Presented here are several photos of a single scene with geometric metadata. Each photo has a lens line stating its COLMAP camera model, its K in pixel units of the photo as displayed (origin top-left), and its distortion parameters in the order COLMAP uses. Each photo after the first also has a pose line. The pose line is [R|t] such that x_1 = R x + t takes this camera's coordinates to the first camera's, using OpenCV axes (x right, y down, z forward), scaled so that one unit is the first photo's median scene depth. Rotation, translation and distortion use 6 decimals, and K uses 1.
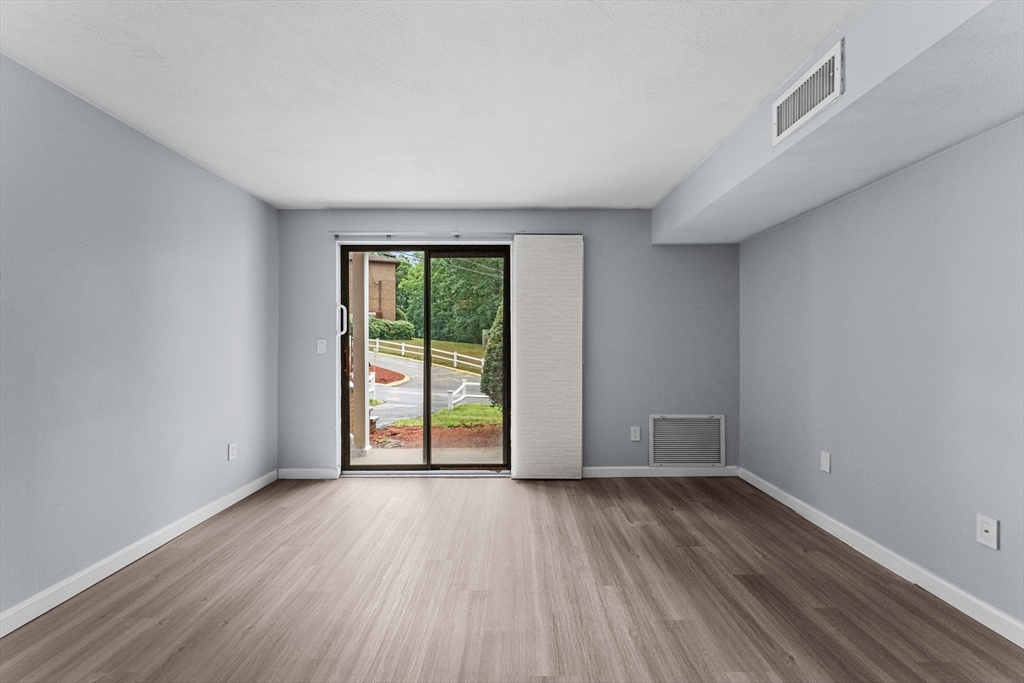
lens RADIAL K [[420.6, 0, 512.0], [0, 420.6, 341.5], [0, 0, 1]] dist [0.000259, -0.000250]
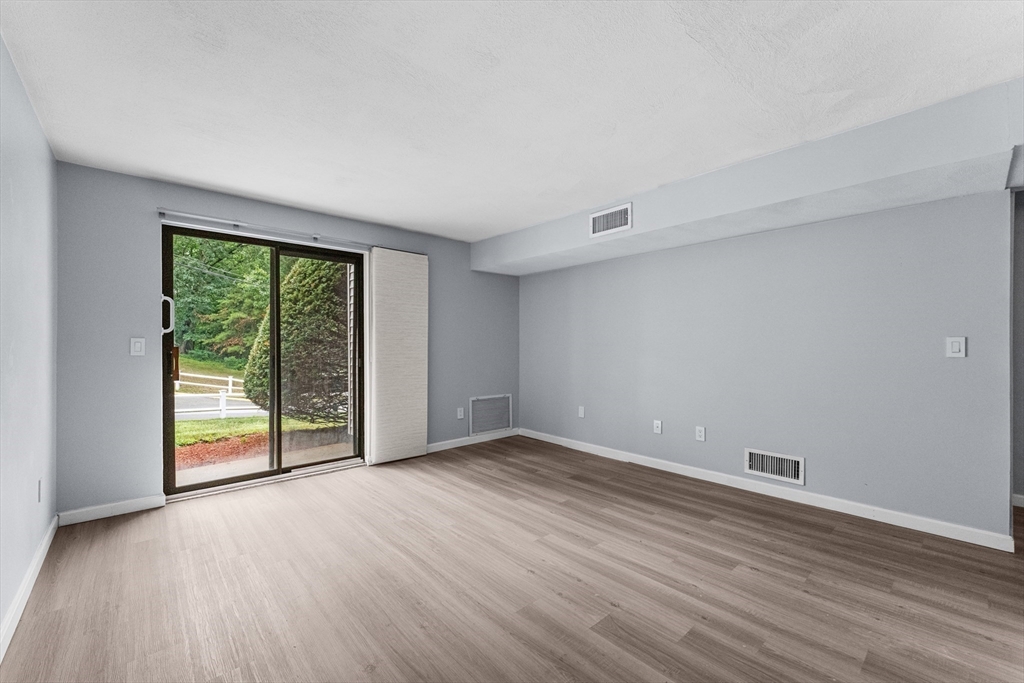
lens RADIAL K [[420.6, 0, 512.0], [0, 420.6, 341.5], [0, 0, 1]] dist [0.000259, -0.000250]
pose [[0.744552, 0.006809, 0.667530, -0.472372], [-0.005002, 0.999977, -0.004620, 0.001635], [-0.667546, 0.000101, 0.744569, -0.081709]]
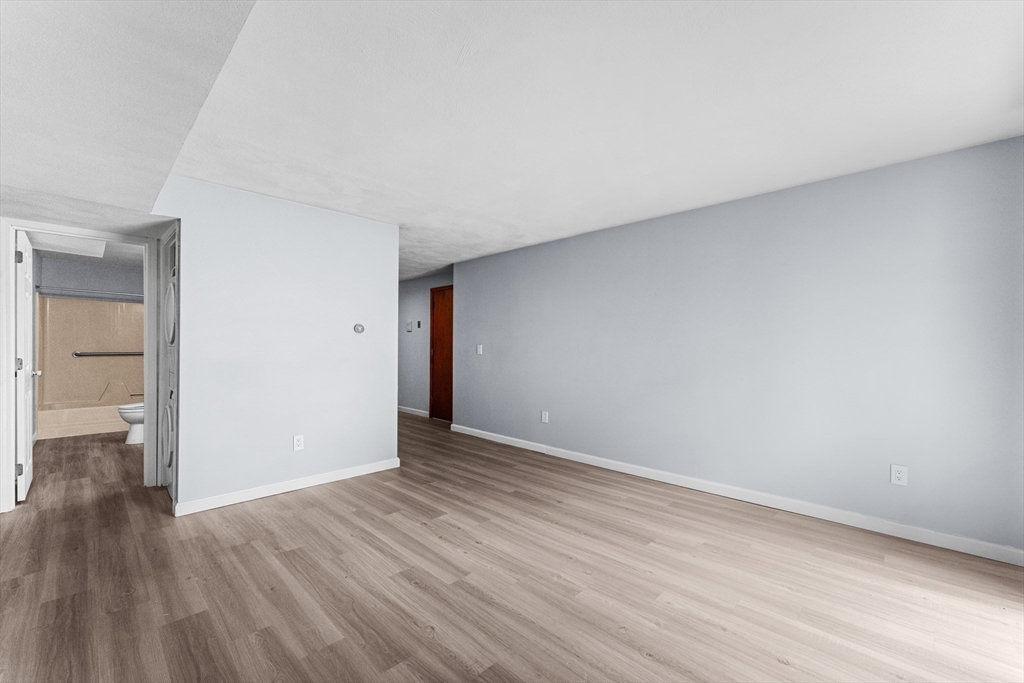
lens RADIAL K [[420.6, 0, 512.0], [0, 420.6, 341.5], [0, 0, 1]] dist [0.000259, -0.000250]
pose [[-0.701647, -0.007738, -0.712483, 0.422075], [0.001695, 0.999920, -0.012529, 0.001199], [0.712523, -0.009998, -0.701578, 0.891162]]
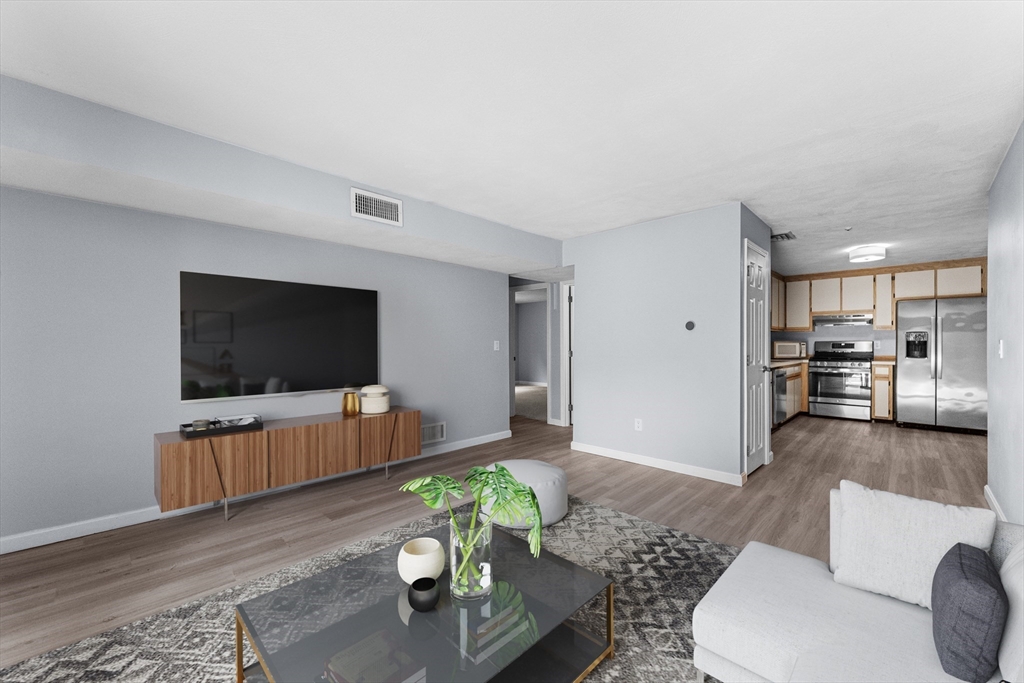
lens RADIAL K [[409.2, 0, 517.7], [0, 409.2, 345.4], [0, 0, 1]] dist [0.000677, 0.000060]
pose [[-0.722351, -0.000040, 0.691527, -0.460145], [-0.001163, 0.999999, -0.001157, 0.004363], [-0.691526, -0.001640, -0.722350, 0.902153]]
